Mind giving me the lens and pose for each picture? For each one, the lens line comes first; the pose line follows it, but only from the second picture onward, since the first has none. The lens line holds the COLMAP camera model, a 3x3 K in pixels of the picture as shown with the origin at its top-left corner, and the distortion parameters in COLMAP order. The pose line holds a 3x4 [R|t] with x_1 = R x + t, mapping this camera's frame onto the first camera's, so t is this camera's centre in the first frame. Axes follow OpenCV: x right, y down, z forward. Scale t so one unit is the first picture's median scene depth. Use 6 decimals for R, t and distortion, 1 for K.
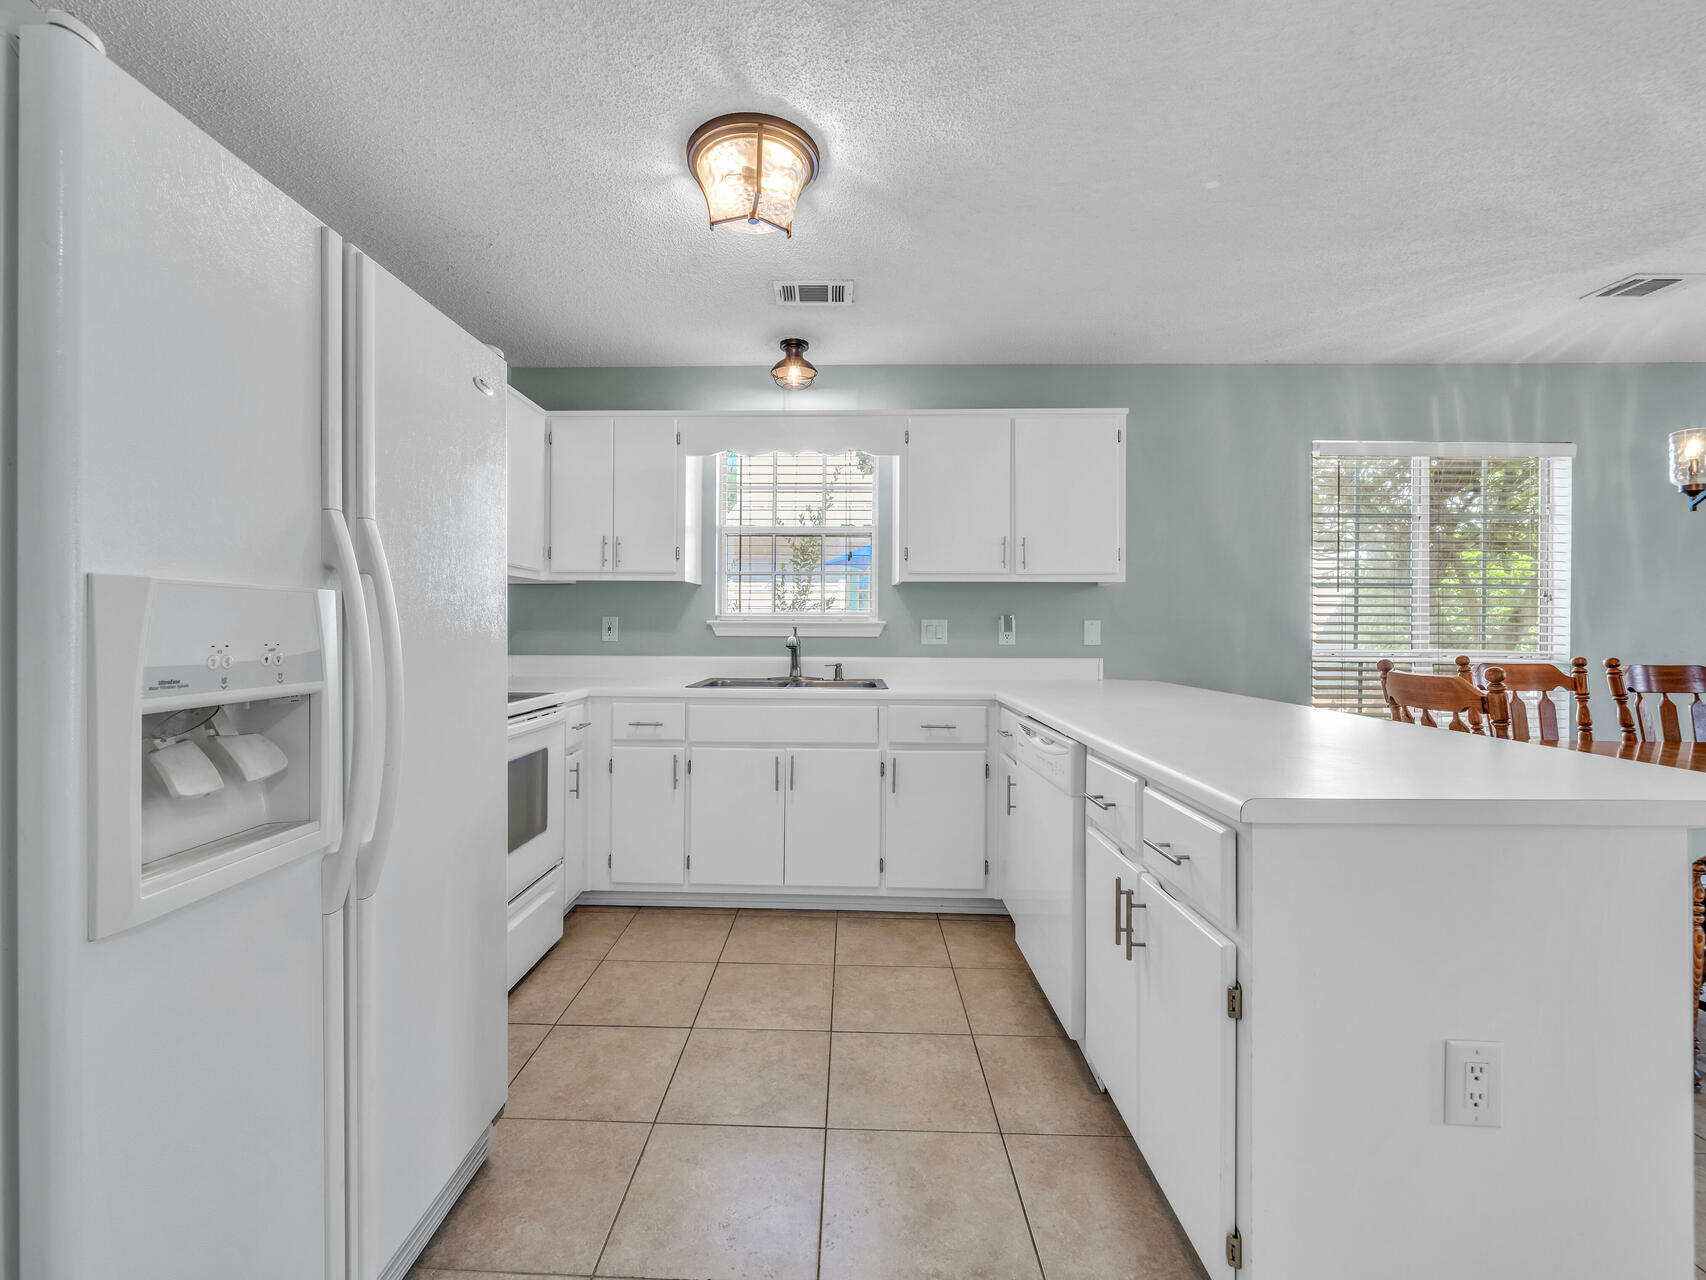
lens RADIAL K [[729.1, 0, 825.5], [0, 729.1, 621.1], [0, 0, 1]] dist [-0.001342, 0.000304]
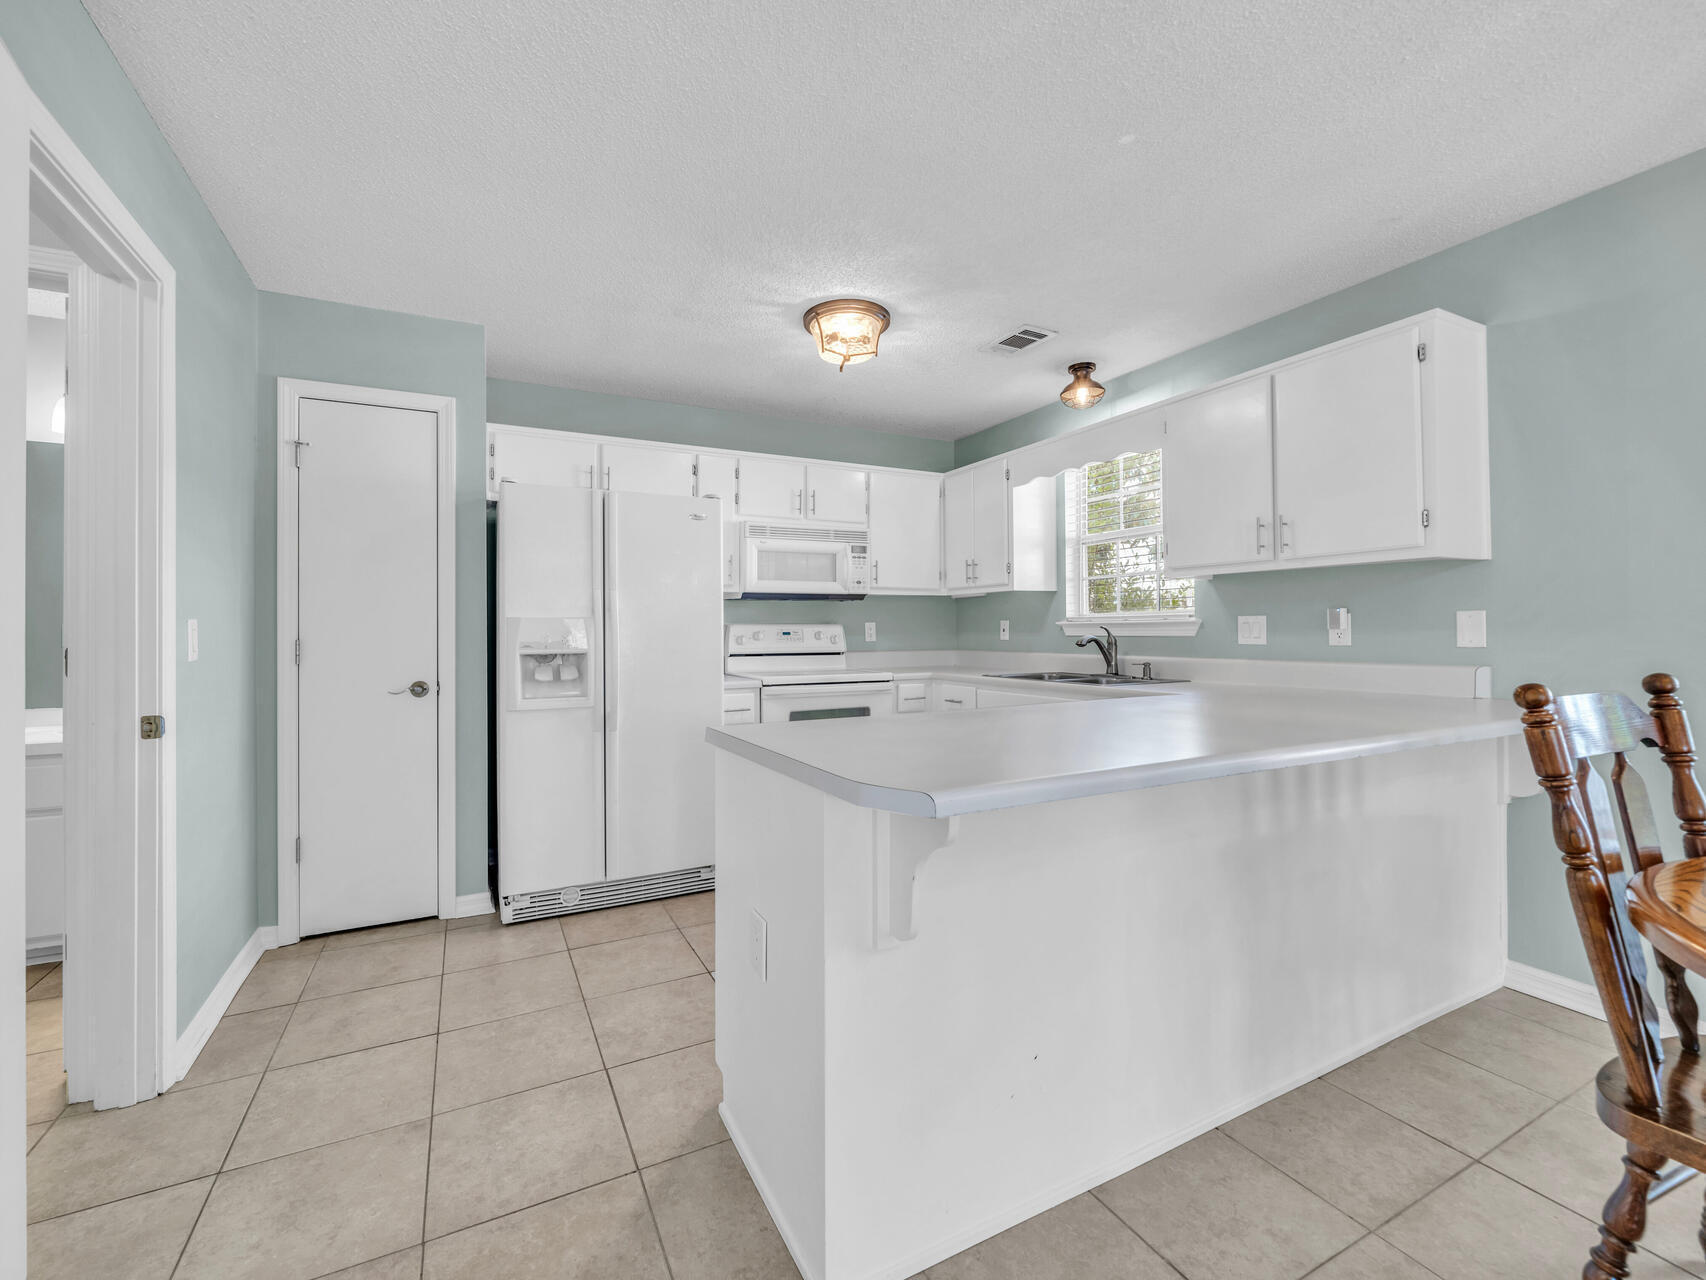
lens RADIAL K [[729.1, 0, 839.4], [0, 729.1, 652.3], [0, 0, 1]] dist [-0.001342, 0.000304]
pose [[0.486966, 0.020224, -0.873187, 0.821721], [0.016544, 0.999339, 0.032373, 0.005426], [0.873264, -0.030211, 0.486310, 0.157122]]
